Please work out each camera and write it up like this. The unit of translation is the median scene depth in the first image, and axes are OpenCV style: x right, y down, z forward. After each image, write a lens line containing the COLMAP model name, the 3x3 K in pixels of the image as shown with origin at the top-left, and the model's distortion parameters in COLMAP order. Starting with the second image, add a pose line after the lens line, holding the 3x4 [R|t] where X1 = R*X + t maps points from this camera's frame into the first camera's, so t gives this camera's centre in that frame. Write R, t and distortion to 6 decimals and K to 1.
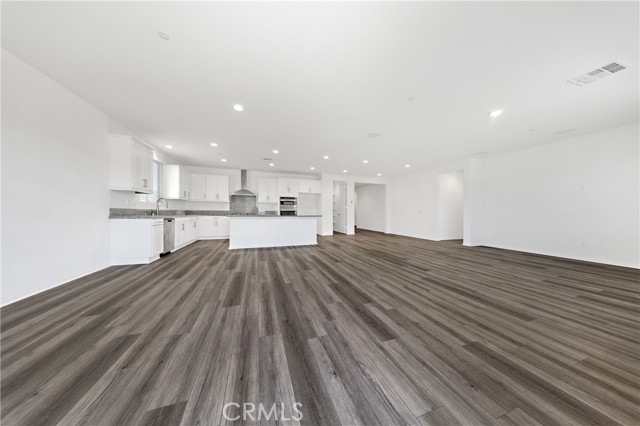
lens RADIAL K [[180.8, 0, 322.4], [0, 180.8, 213.2], [0, 0, 1]] dist [-0.005271, -0.000251]
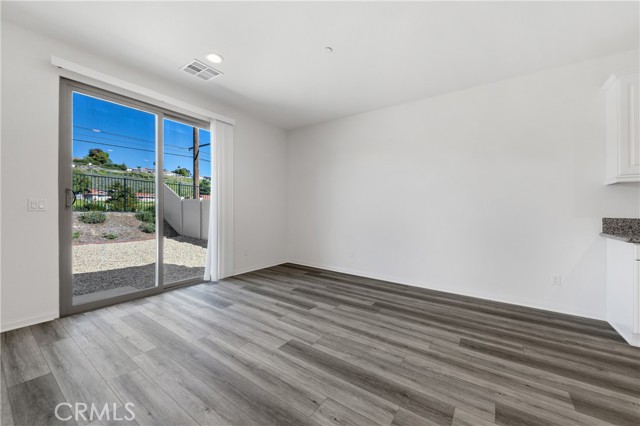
lens RADIAL K [[242.2, 0, 318.0], [0, 242.2, 211.1], [0, 0, 1]] dist [-0.000449, -0.000353]
pose [[-0.813918, -0.014955, -0.580788, -0.007638], [-0.022985, 0.999715, 0.006468, -0.032508], [0.580525, 0.018614, -0.814029, 1.088257]]
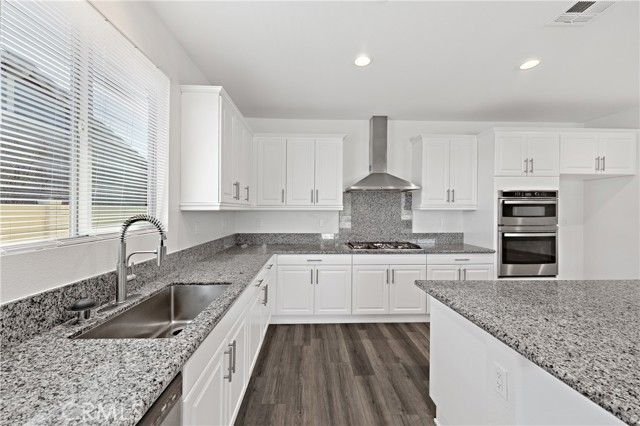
lens RADIAL K [[247.8, 0, 318.9], [0, 247.8, 206.7], [0, 0, 1]] dist [0.000727, -0.000423]
pose [[0.952108, -0.013543, -0.305461, -0.905025], [0.005206, 0.999592, -0.028091, -0.123447], [0.305717, 0.025156, 0.951790, 1.159329]]
